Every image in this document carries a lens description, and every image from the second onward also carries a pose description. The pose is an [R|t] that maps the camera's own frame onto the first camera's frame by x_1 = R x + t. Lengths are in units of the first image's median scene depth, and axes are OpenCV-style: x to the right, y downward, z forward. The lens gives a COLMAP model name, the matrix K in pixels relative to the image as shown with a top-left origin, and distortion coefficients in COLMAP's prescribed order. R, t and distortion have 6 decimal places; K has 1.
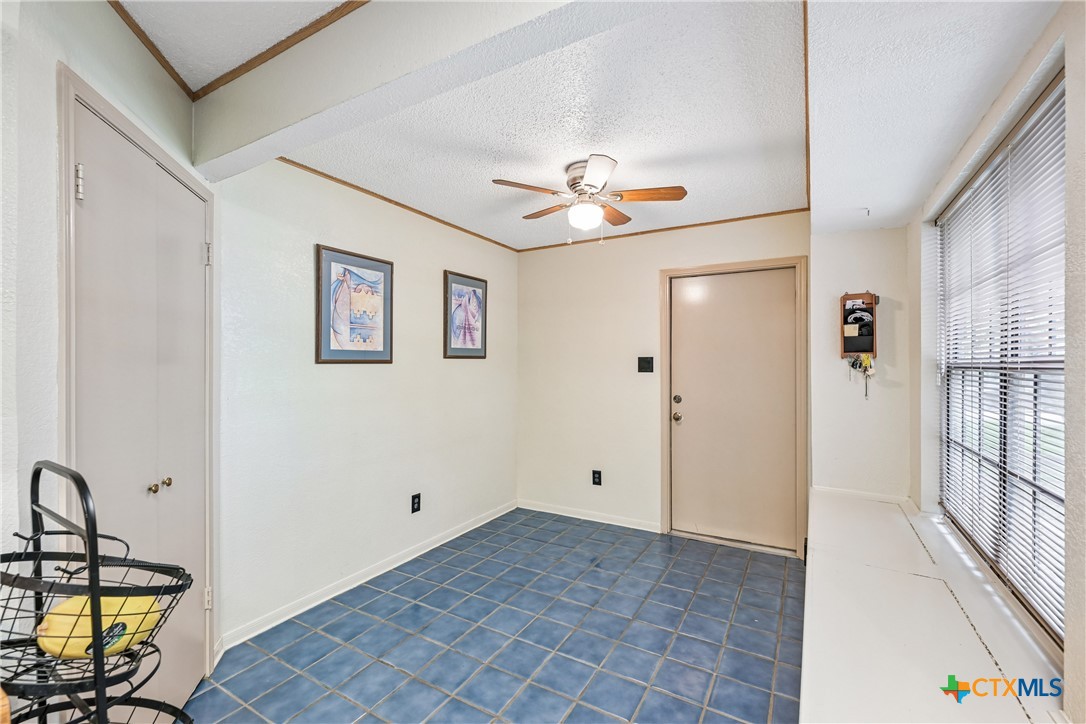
lens RADIAL K [[459.8, 0, 545.9], [0, 459.8, 363.3], [0, 0, 1]] dist [-0.001506, -0.000707]
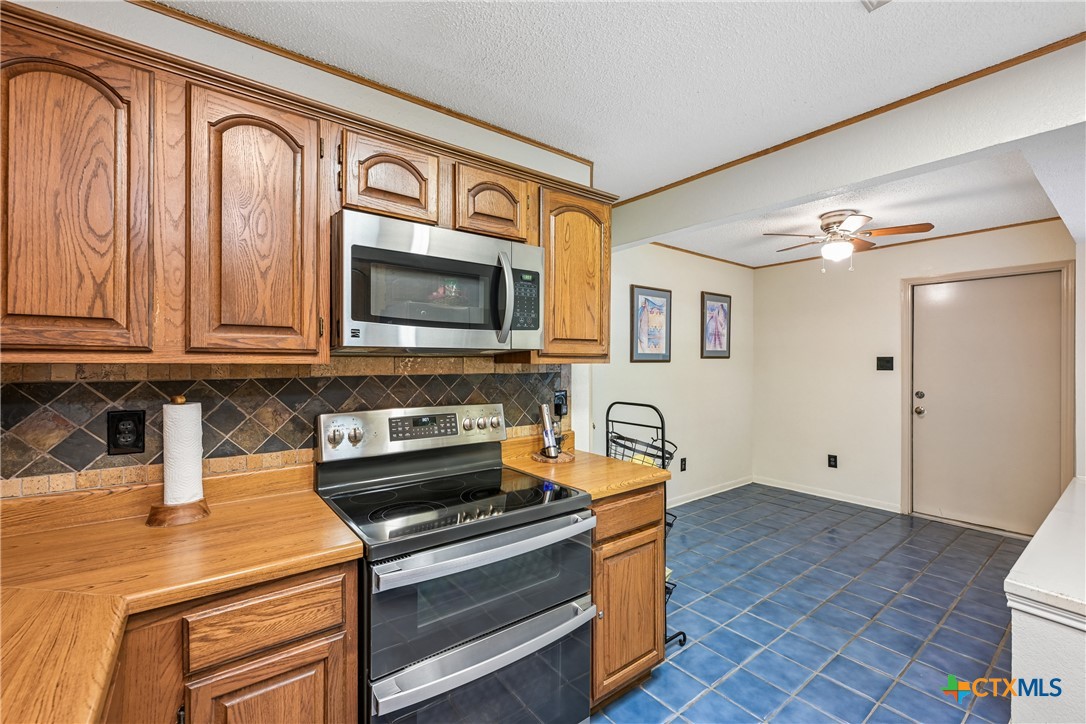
lens RADIAL K [[459.8, 0, 542.1], [0, 459.8, 363.8], [0, 0, 1]] dist [-0.001506, -0.000707]
pose [[0.923030, 0.003345, -0.384713, -0.135054], [-0.001354, 0.999984, 0.005446, -0.001975], [0.384725, -0.004506, 0.923020, -0.390834]]
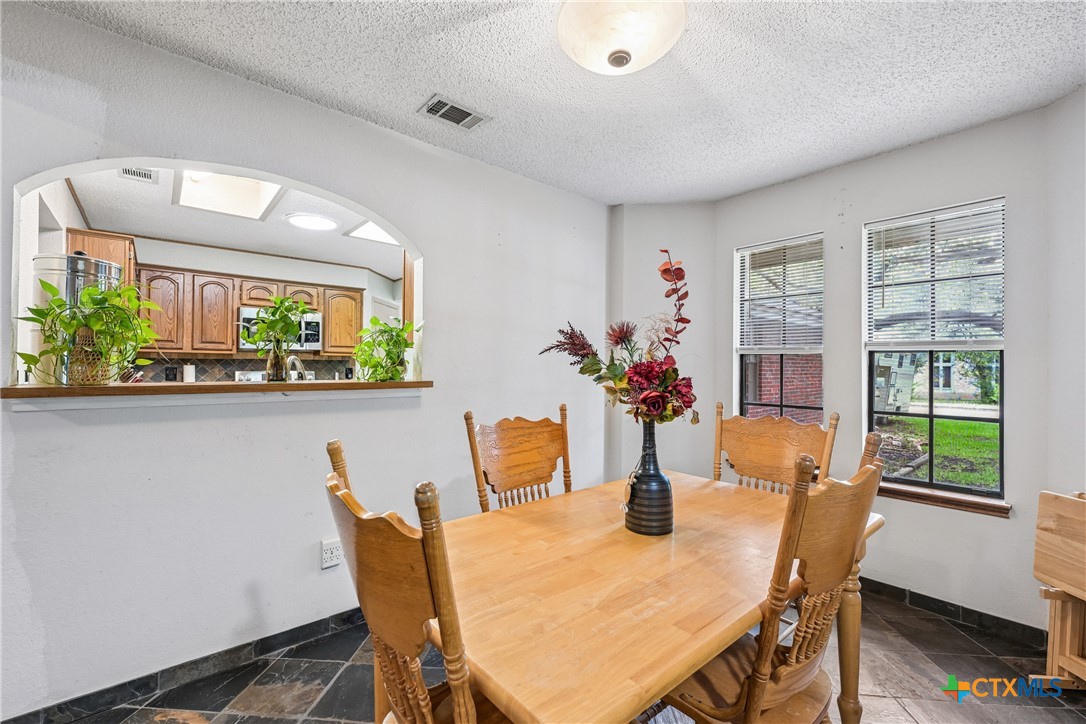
lens RADIAL K [[459.8, 0, 540.0], [0, 459.8, 363.4], [0, 0, 1]] dist [-0.001506, -0.000707]
pose [[0.942470, 0.006629, -0.334225, 1.470151], [-0.008015, 0.999964, -0.002769, 0.045202], [0.334194, 0.005288, 0.942489, -1.505393]]
